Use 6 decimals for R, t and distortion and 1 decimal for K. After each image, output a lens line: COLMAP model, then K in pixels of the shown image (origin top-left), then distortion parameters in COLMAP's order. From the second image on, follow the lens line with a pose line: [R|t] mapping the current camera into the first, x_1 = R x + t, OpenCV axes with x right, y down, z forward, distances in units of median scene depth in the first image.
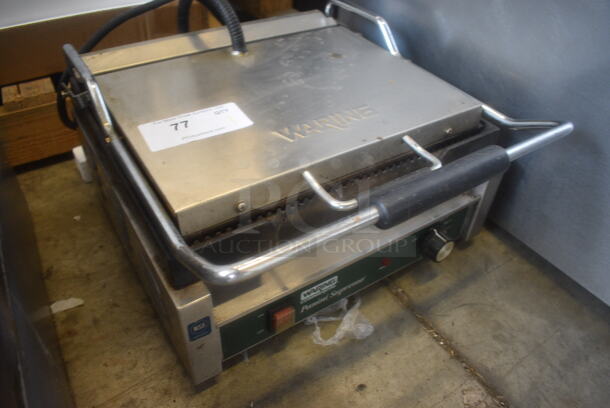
lens RADIAL K [[467.7, 0, 305.0], [0, 467.7, 204.0], [0, 0, 1]] dist [-0.094381, -0.000126]
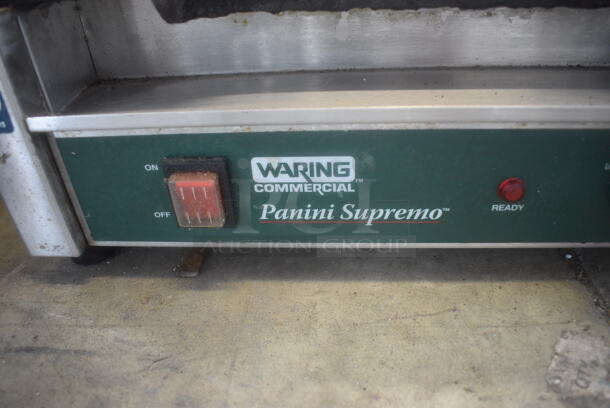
lens RADIAL K [[467.7, 0, 305.0], [0, 467.7, 204.0], [0, 0, 1]] dist [-0.094381, -0.000126]
pose [[0.788465, 0.266438, -0.554376, 0.267751], [-0.322166, 0.946678, -0.003221, 0.202921], [0.523957, 0.181141, 0.832260, 0.627131]]
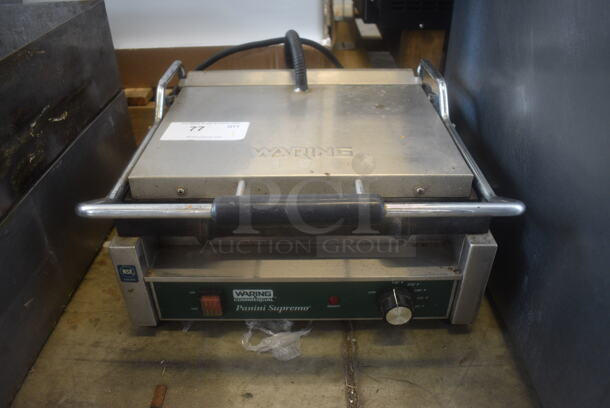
lens RADIAL K [[467.7, 0, 305.0], [0, 467.7, 204.0], [0, 0, 1]] dist [-0.094381, -0.000126]
pose [[0.835095, 0.259621, -0.484989, 0.589562], [-0.320762, 0.946048, -0.045883, -0.009360], [0.446910, 0.193883, 0.873316, 0.050959]]
